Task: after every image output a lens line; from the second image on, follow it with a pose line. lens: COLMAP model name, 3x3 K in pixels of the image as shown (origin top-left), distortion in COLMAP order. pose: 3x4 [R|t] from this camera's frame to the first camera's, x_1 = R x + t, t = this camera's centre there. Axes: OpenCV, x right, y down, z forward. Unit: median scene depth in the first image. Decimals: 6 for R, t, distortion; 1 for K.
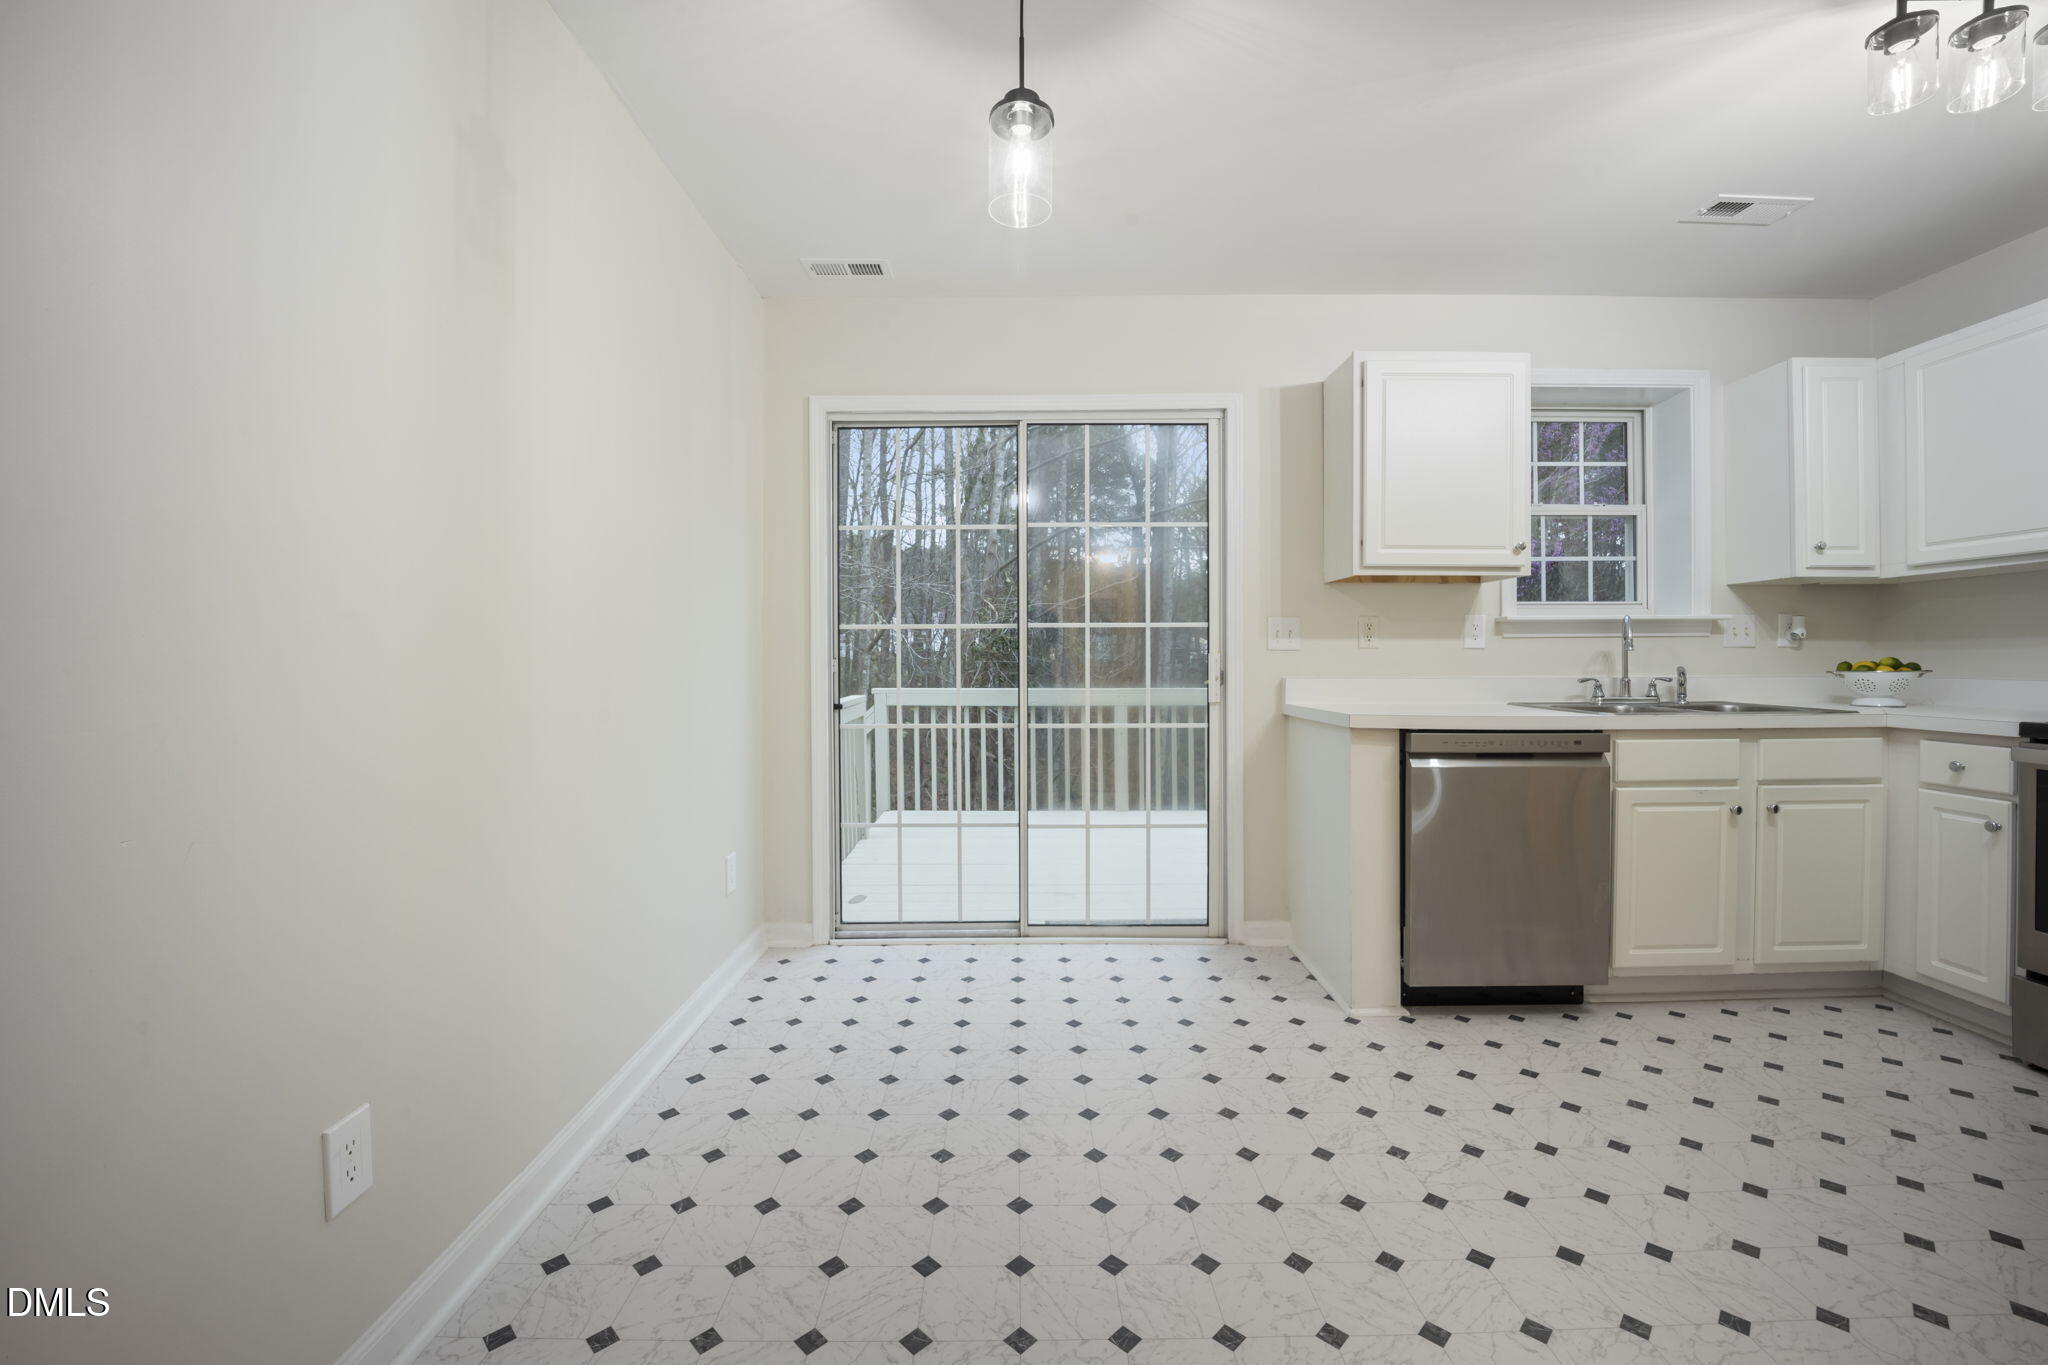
lens RADIAL K [[838.1, 0, 1023.2], [0, 838.1, 663.1], [0, 0, 1]] dist [-0.021791, -0.000326]
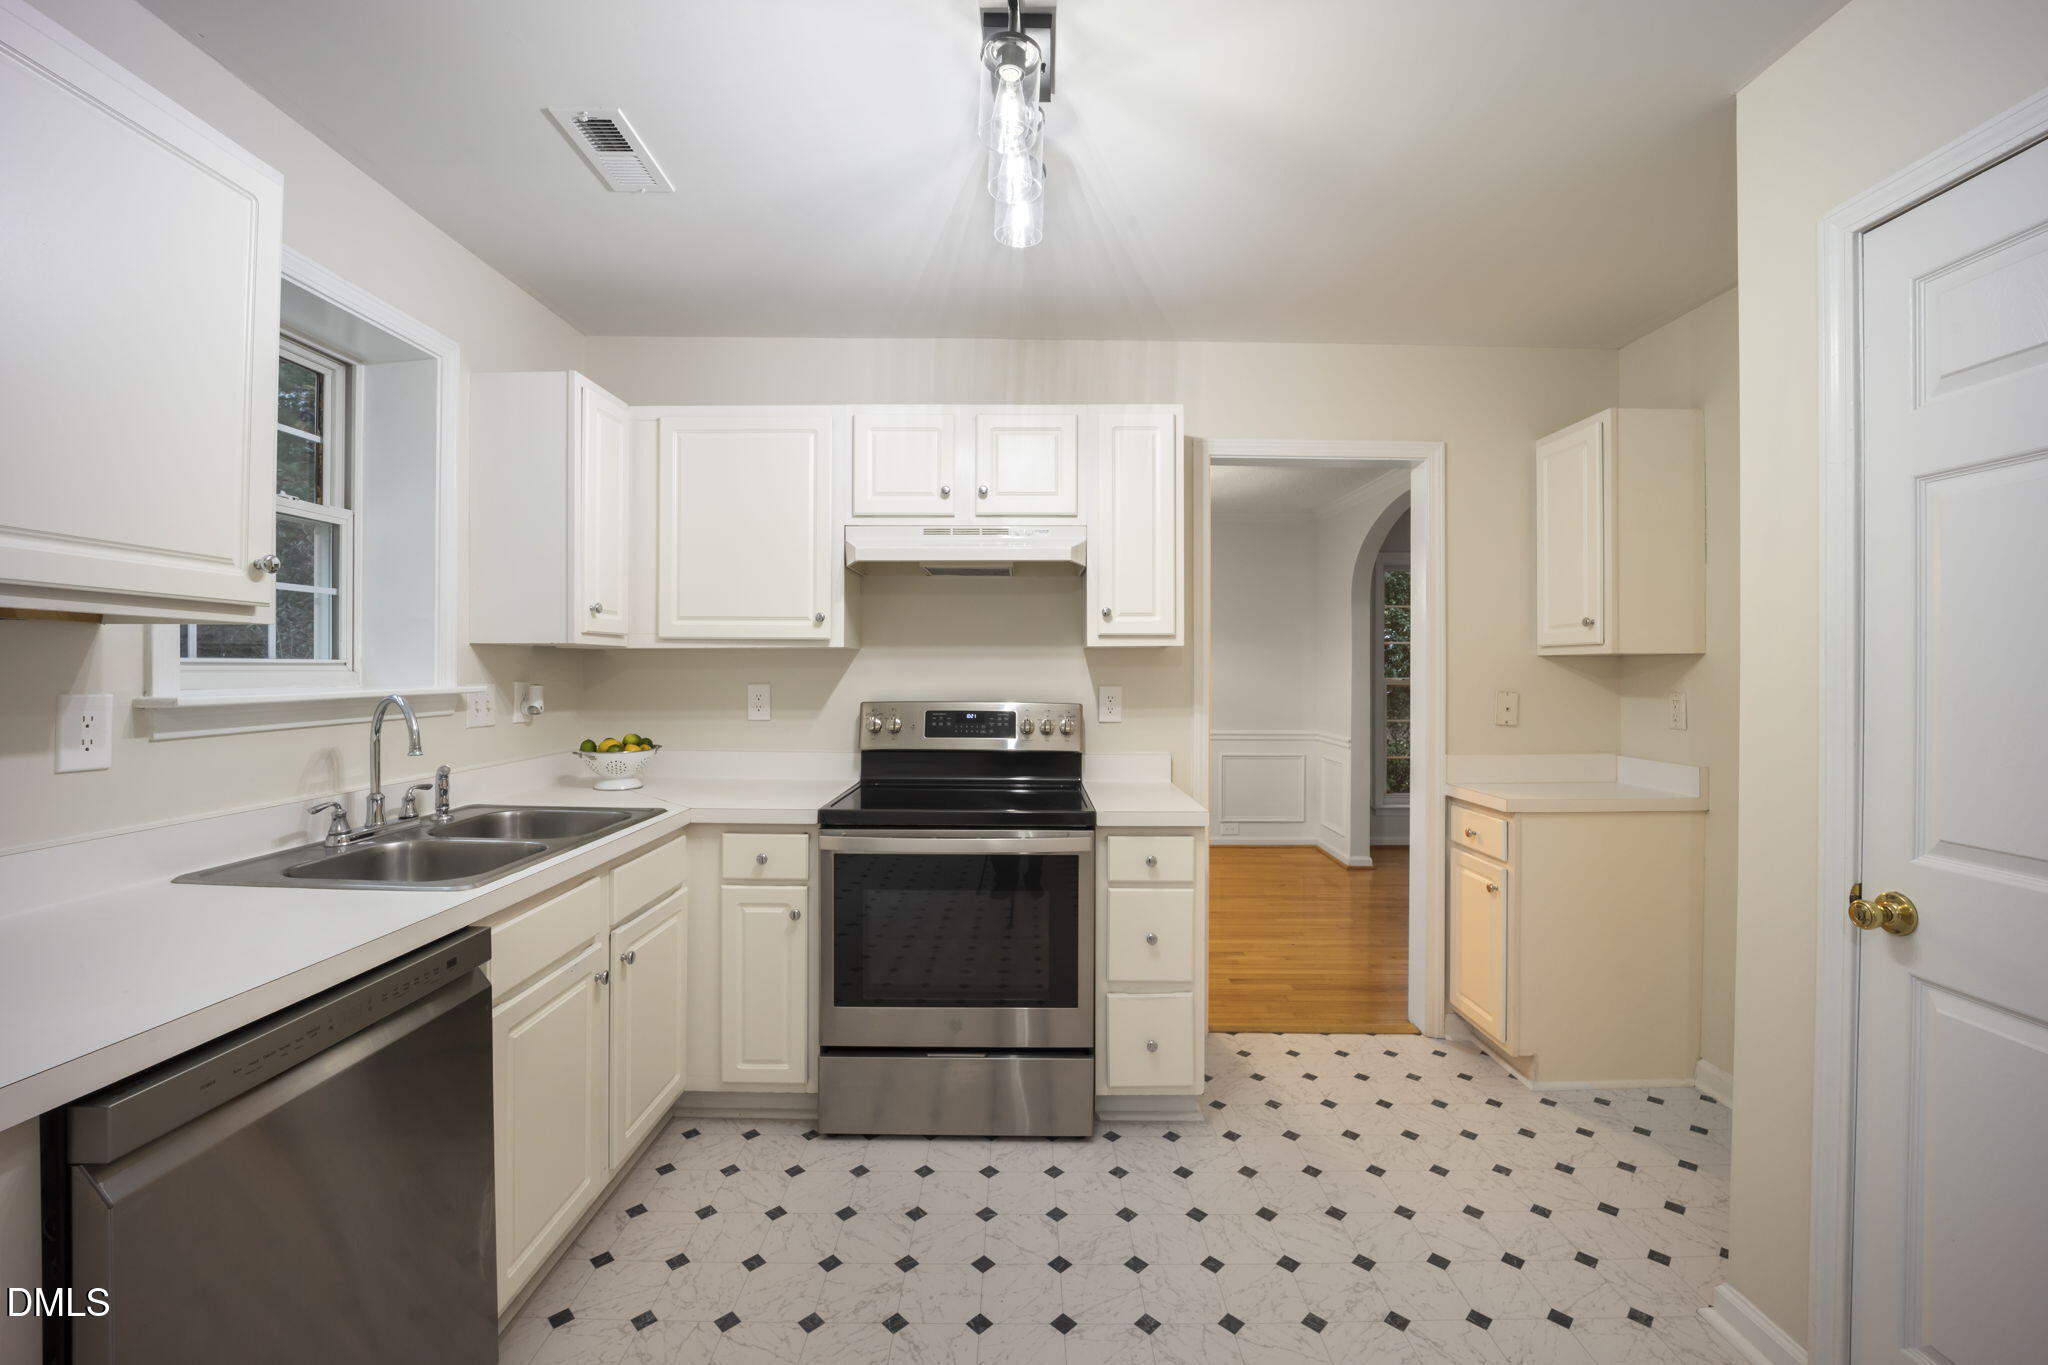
lens RADIAL K [[838.1, 0, 1030.0], [0, 838.1, 668.9], [0, 0, 1]] dist [-0.021791, -0.000326]
pose [[0.000447, 0.002247, 0.999997, 0.116880], [-0.000491, 0.999997, -0.002247, -0.073733], [-1.000000, -0.000490, 0.000448, 0.518725]]
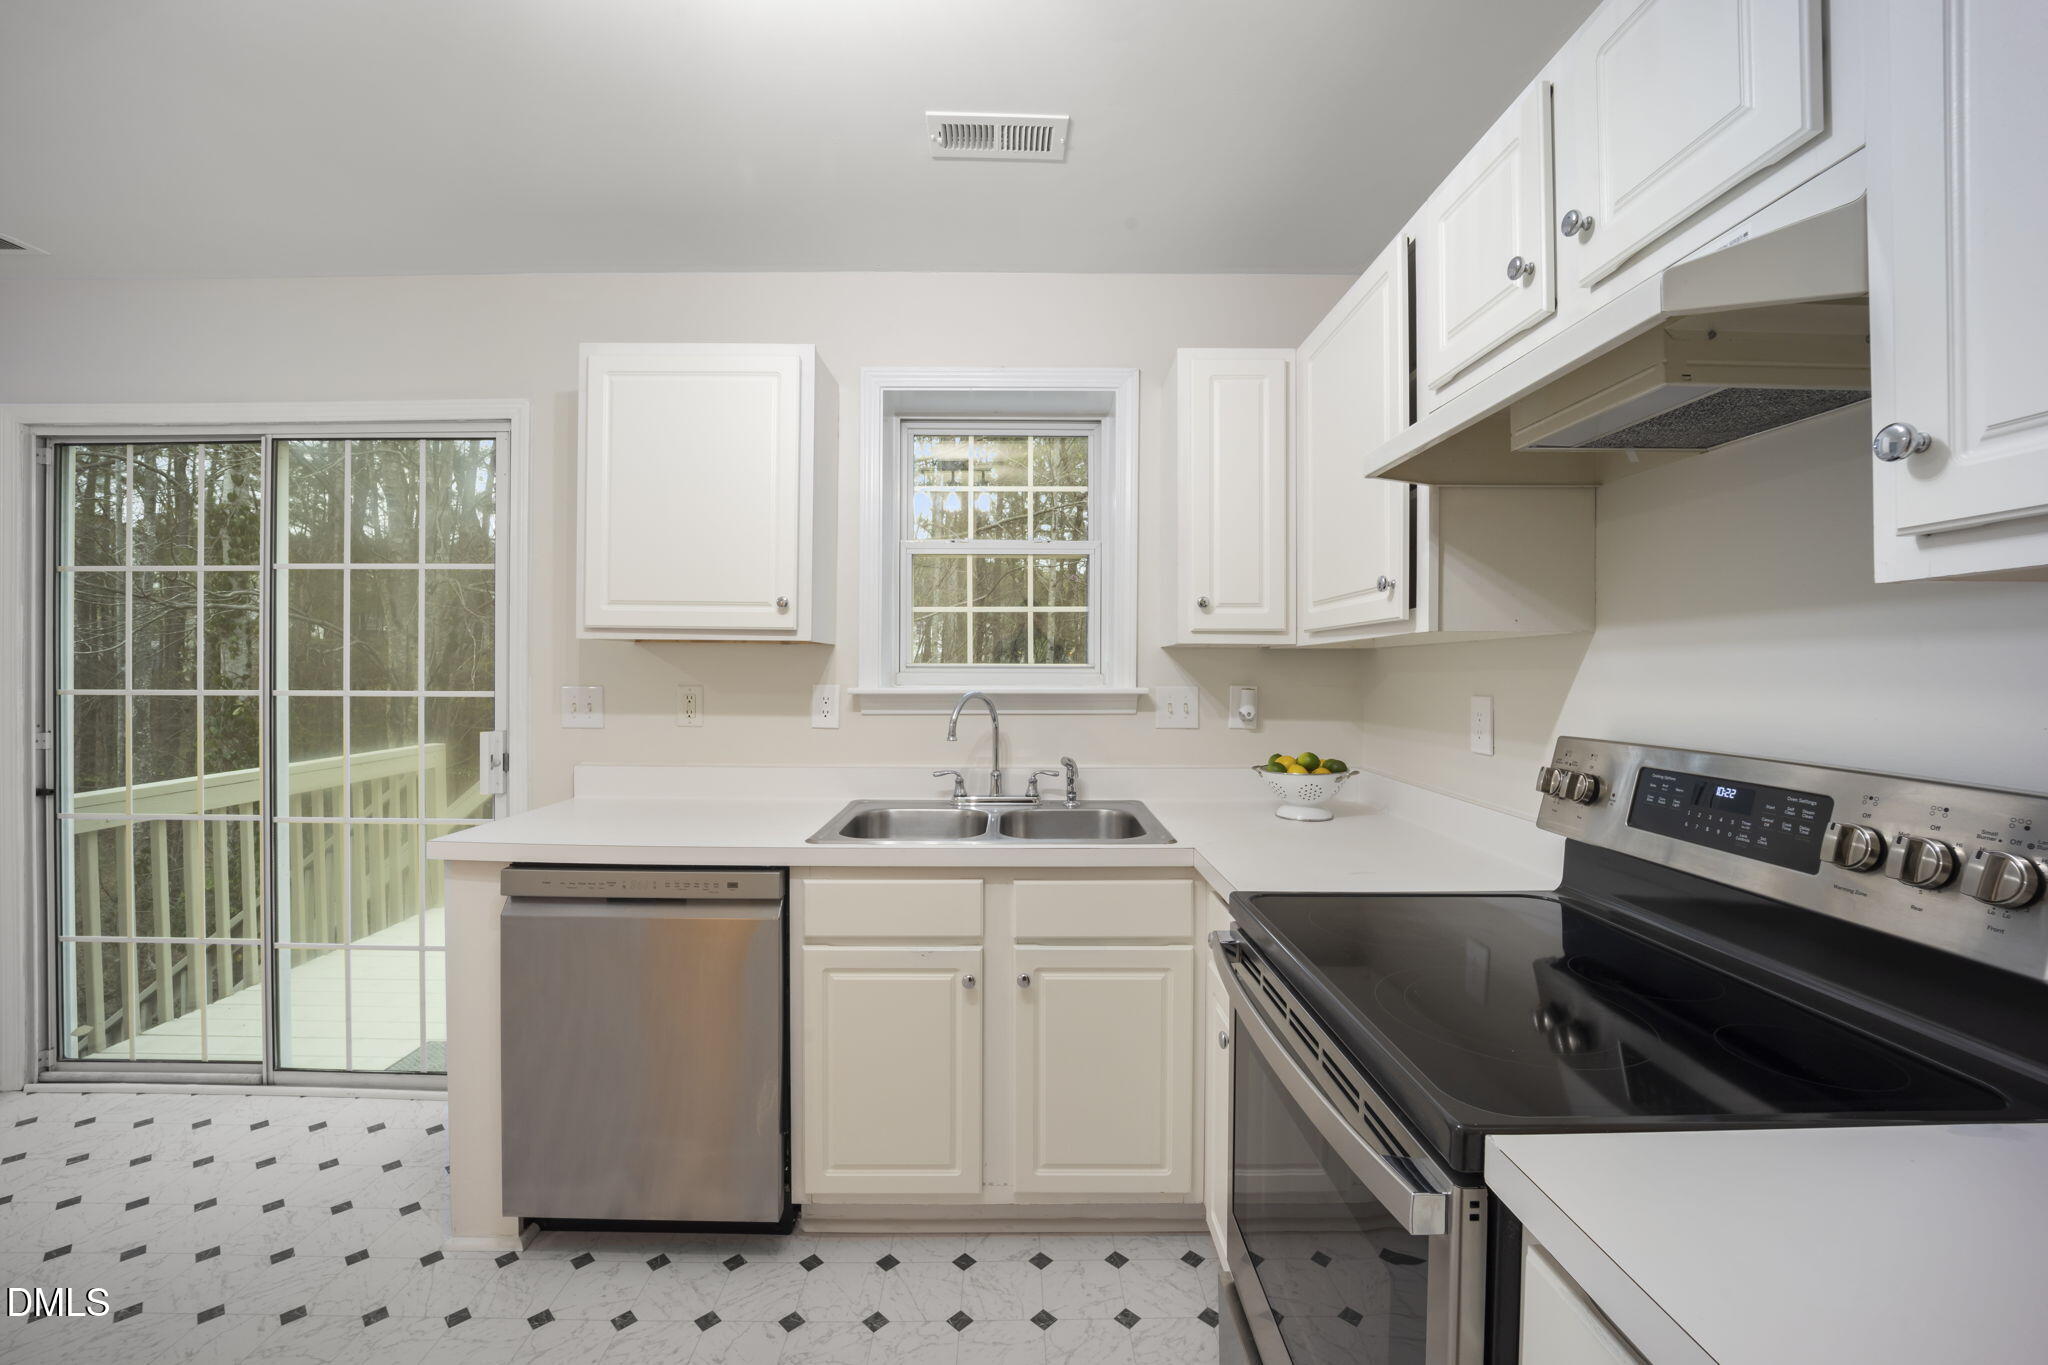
lens RADIAL K [[838.1, 0, 1026.0], [0, 838.1, 674.7], [0, 0, 1]] dist [-0.021791, -0.000326]
pose [[0.999970, 0.006580, 0.003984, 0.752821], [-0.006586, 0.999977, 0.001519, -0.072363], [-0.003974, -0.001545, 0.999991, 0.230615]]
